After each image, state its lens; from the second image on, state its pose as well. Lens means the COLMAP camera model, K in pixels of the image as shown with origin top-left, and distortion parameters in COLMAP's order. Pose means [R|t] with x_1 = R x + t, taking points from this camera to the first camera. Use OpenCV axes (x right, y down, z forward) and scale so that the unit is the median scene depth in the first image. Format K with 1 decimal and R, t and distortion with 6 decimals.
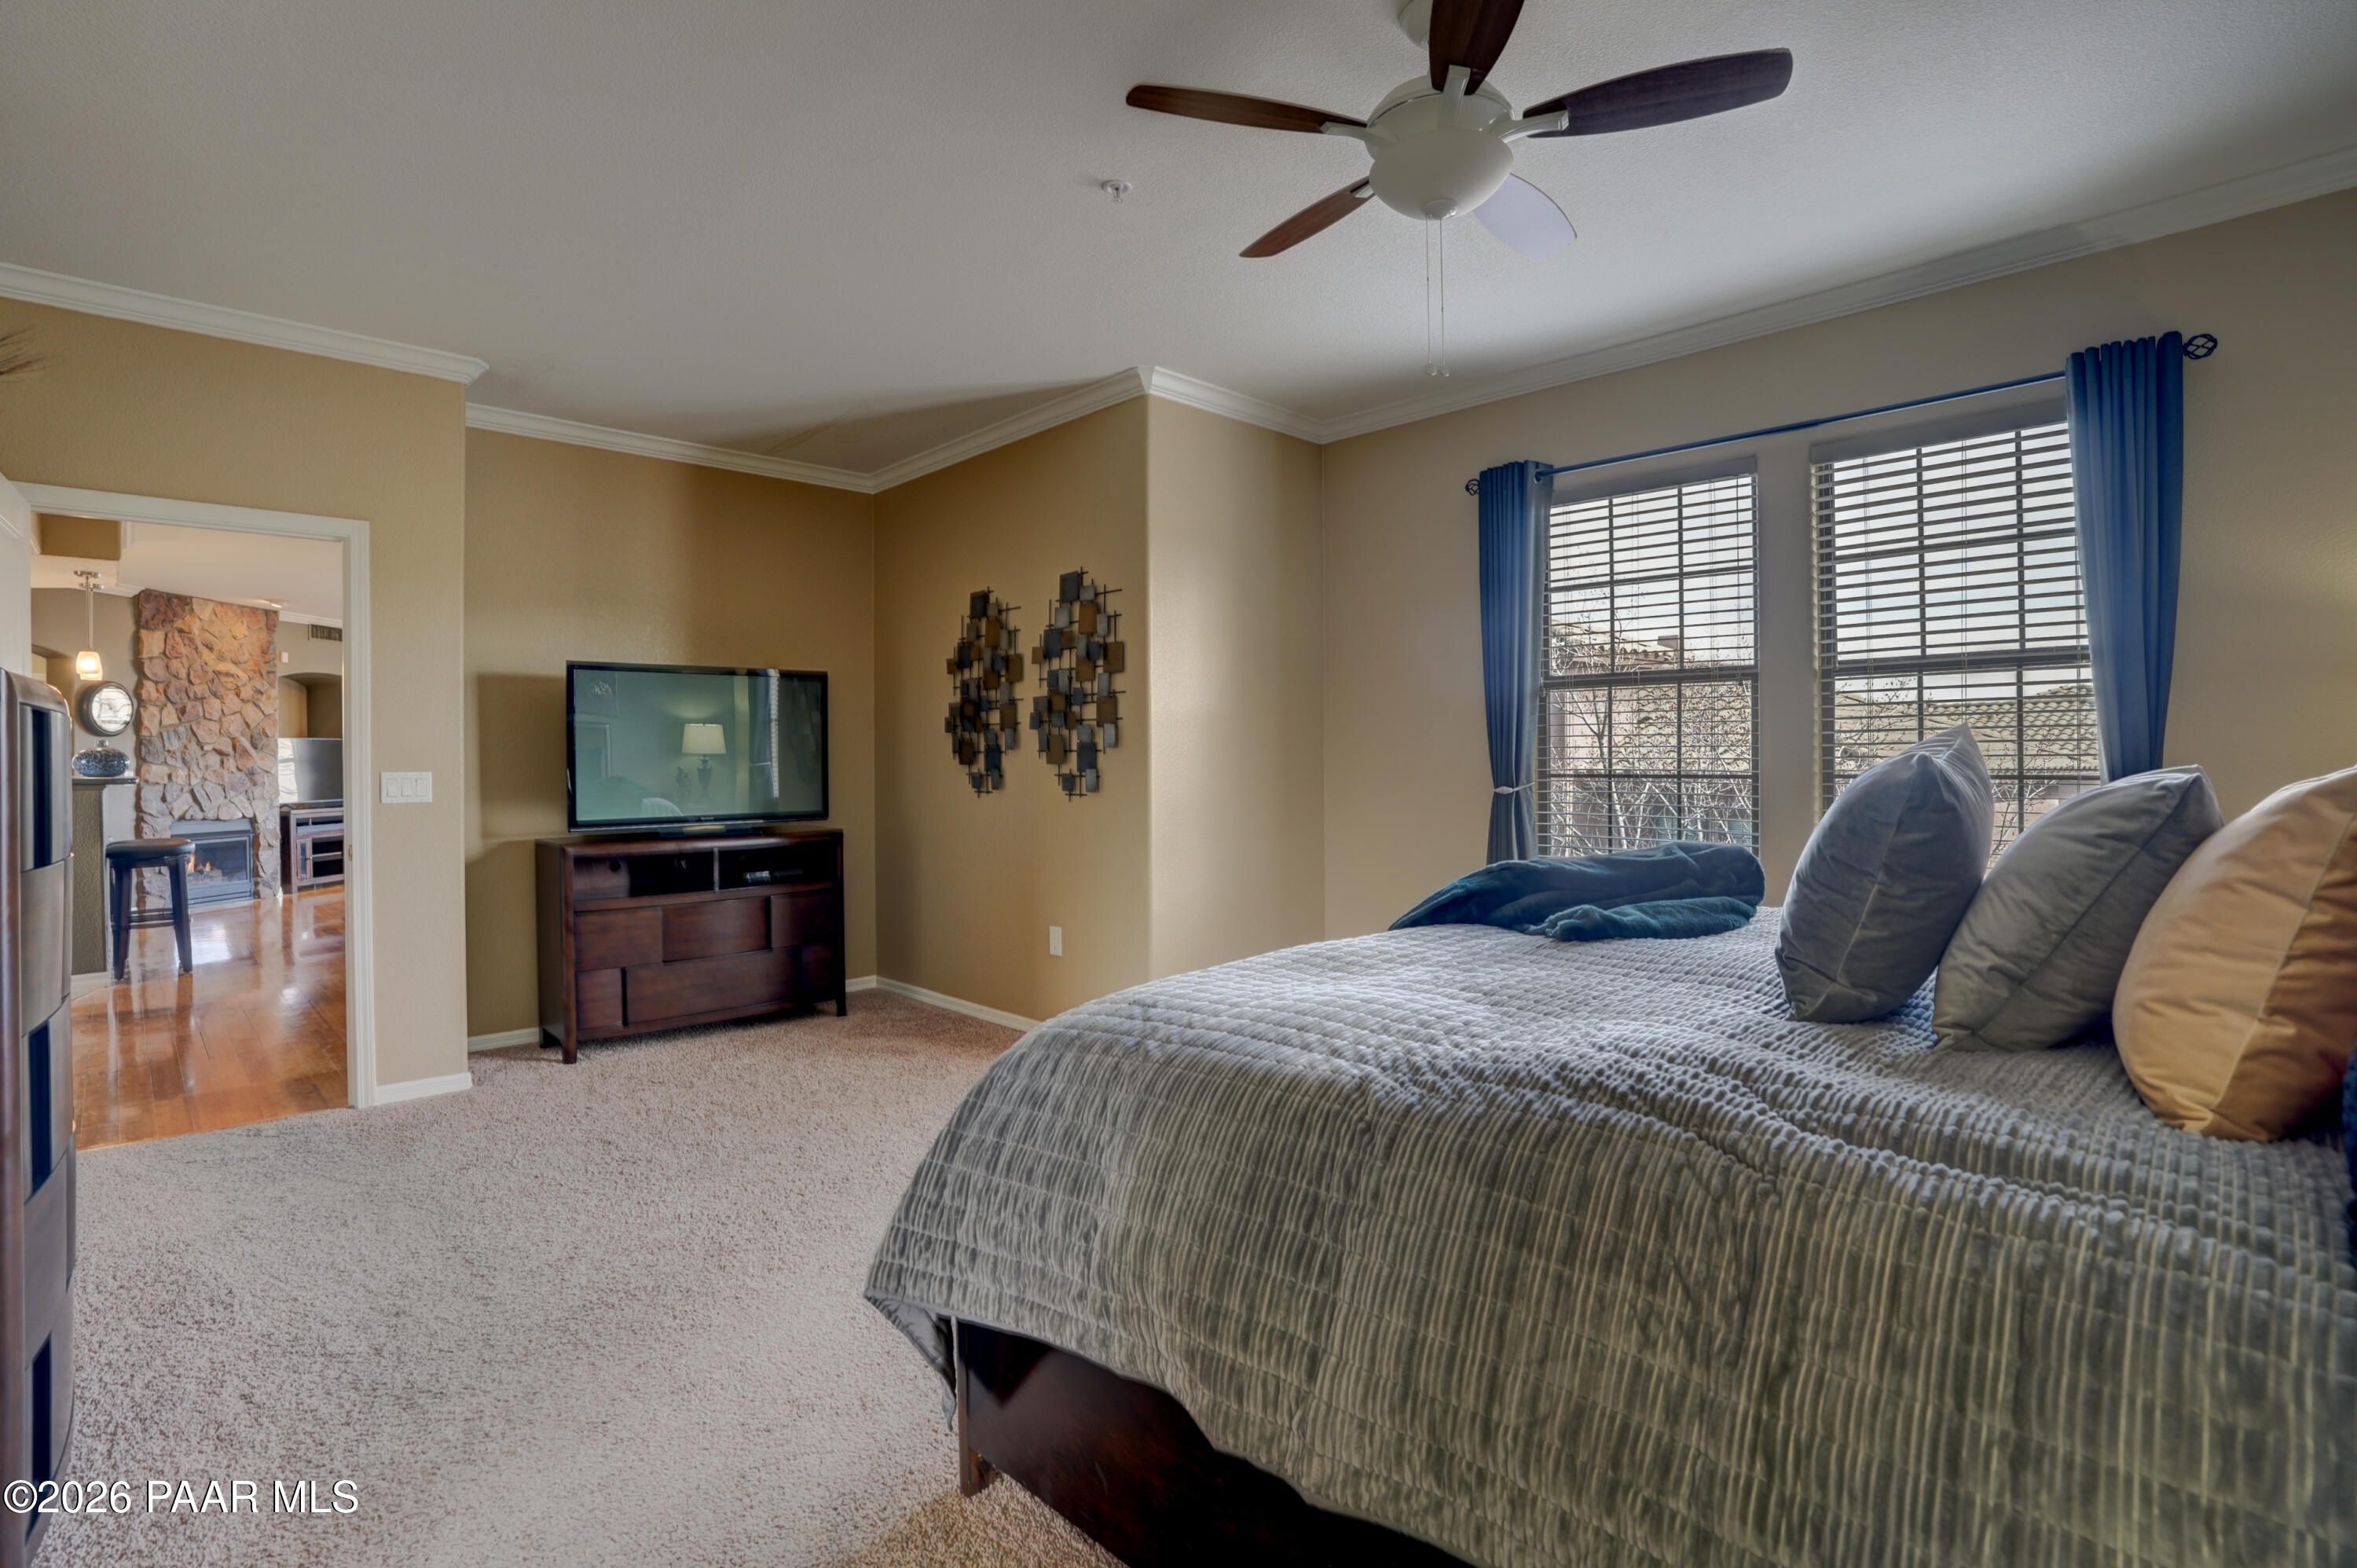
lens RADIAL K [[1163.3, 0, 1178.5], [0, 1163.3, 784.0], [0, 0, 1]] dist [-0.003328, -0.000215]
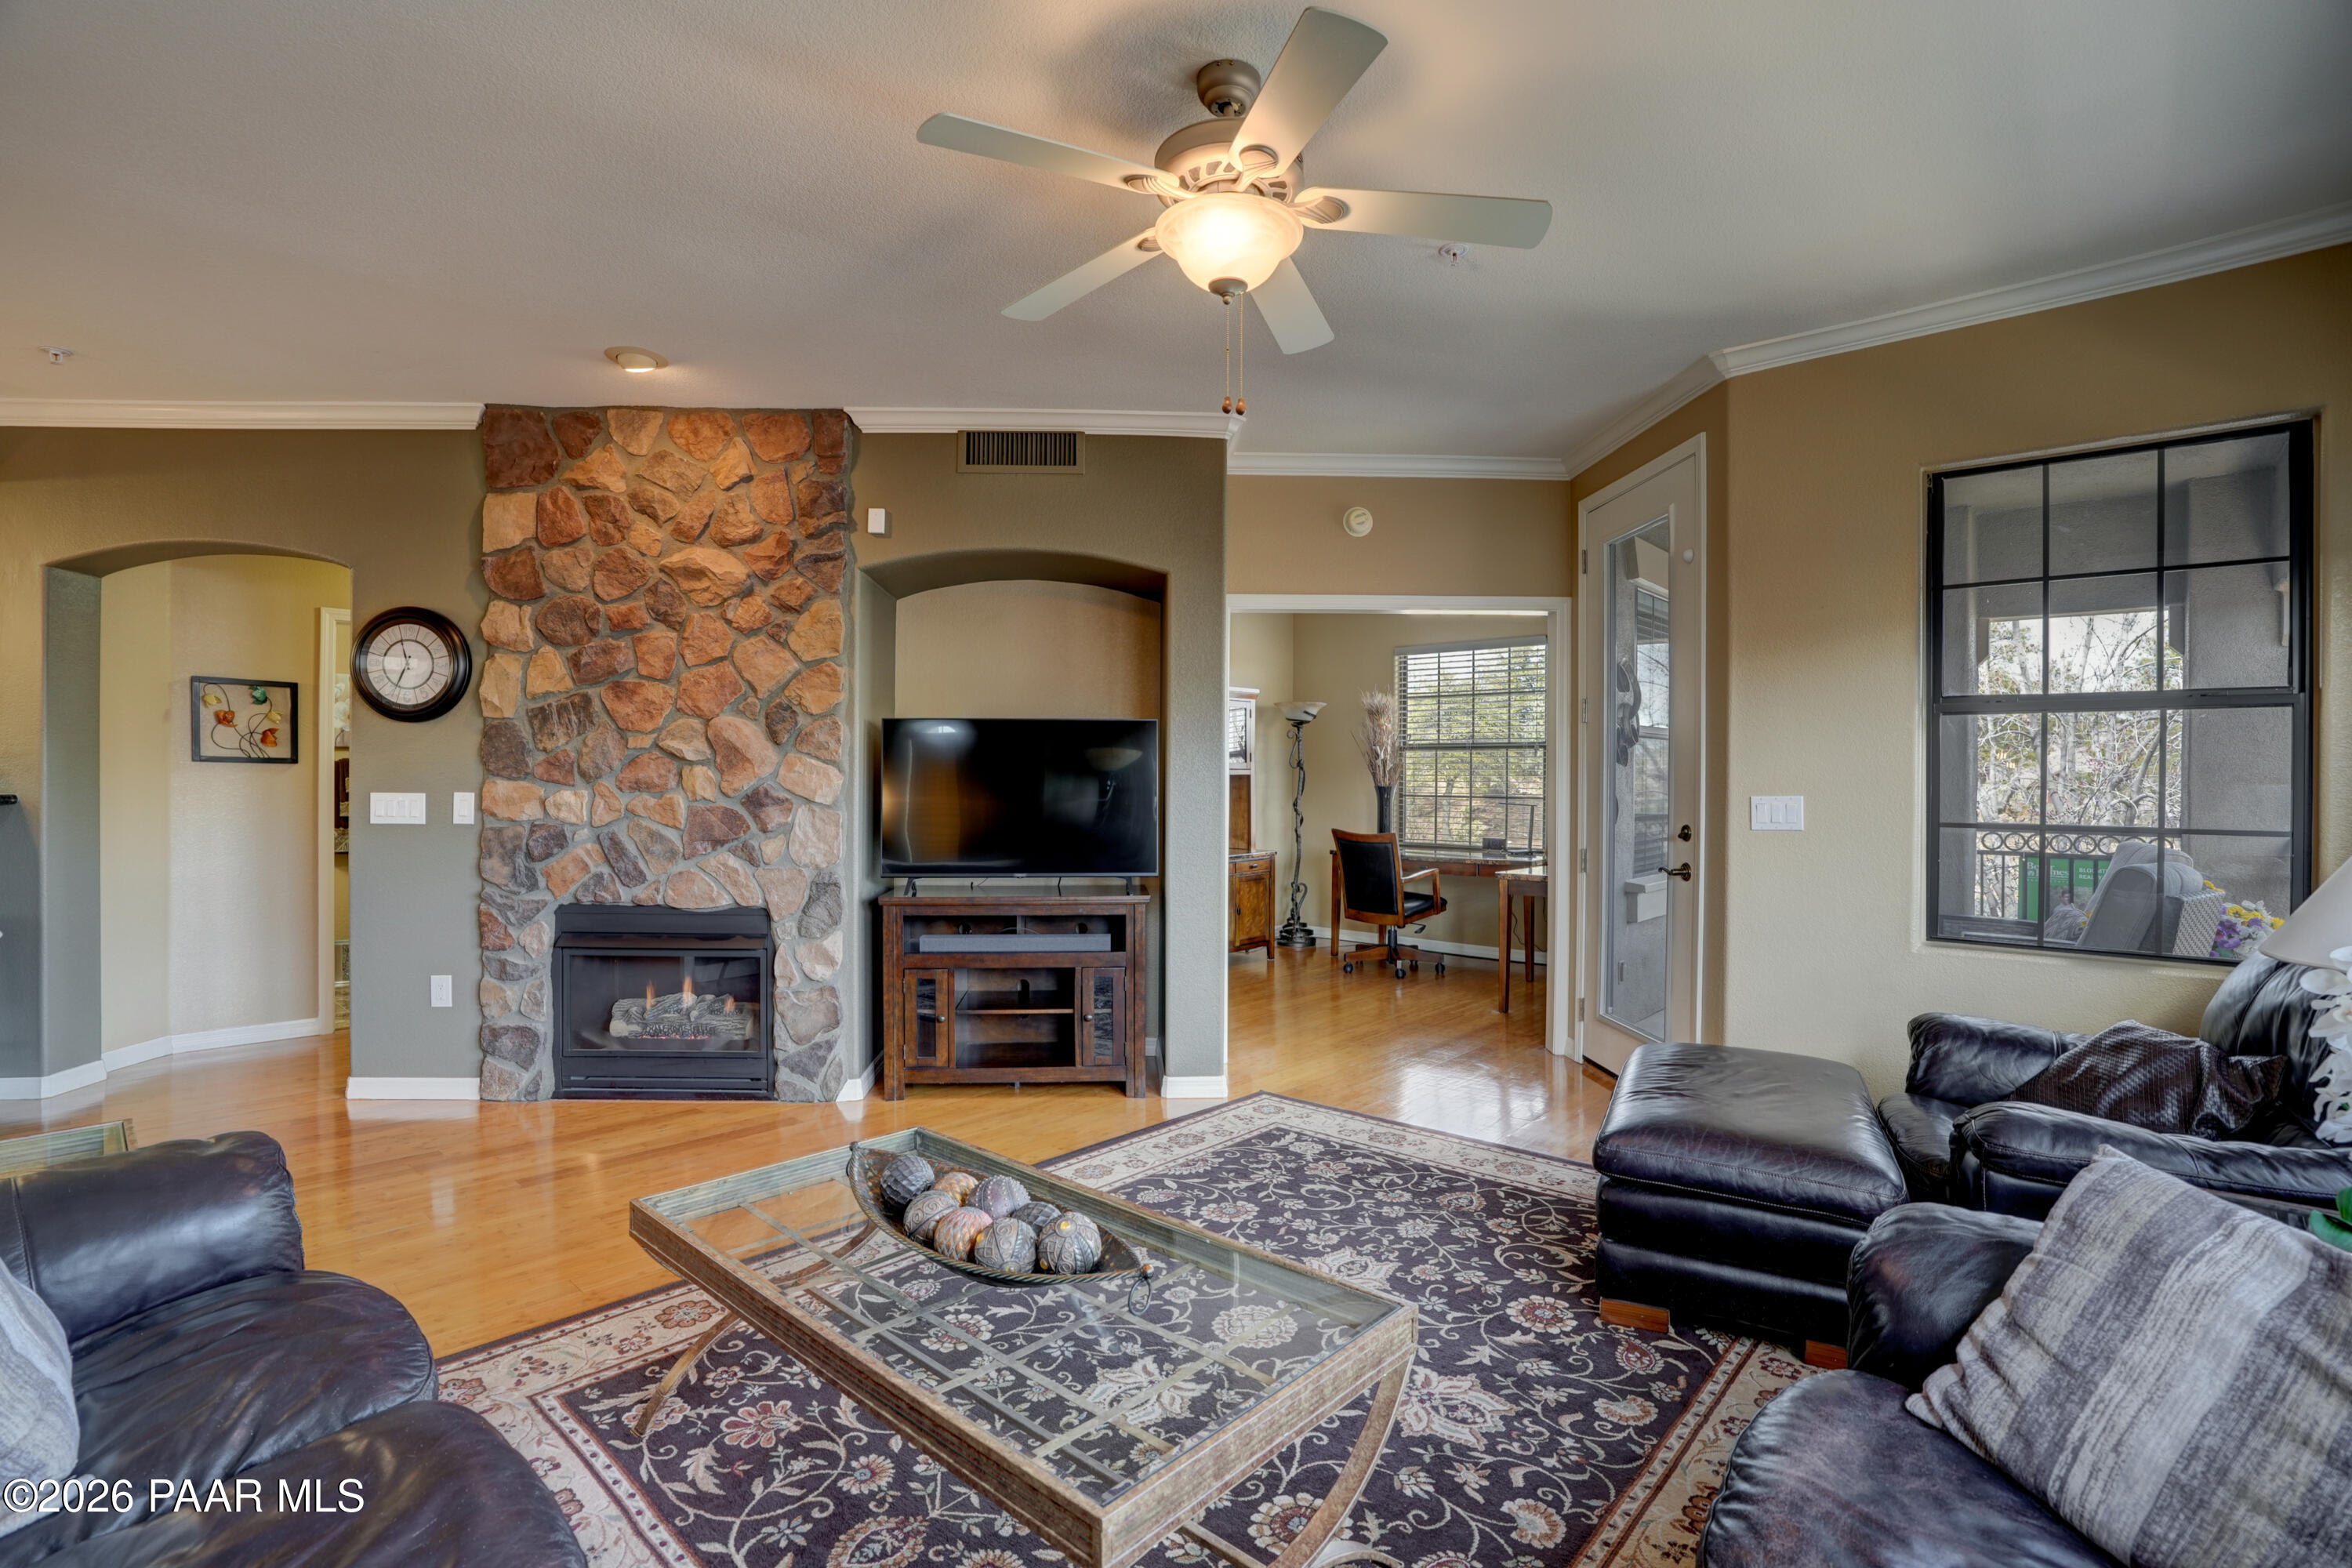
lens RADIAL K [[1160.9, 0, 1176.0], [0, 1160.9, 784.0], [0, 0, 1]] dist [-0.003328, -0.000215]
pose [[0.028929, 0.008027, -0.999549, -0.159853], [-0.013838, 0.999875, 0.007630, -0.008741], [0.999486, 0.013612, 0.029037, 0.490923]]
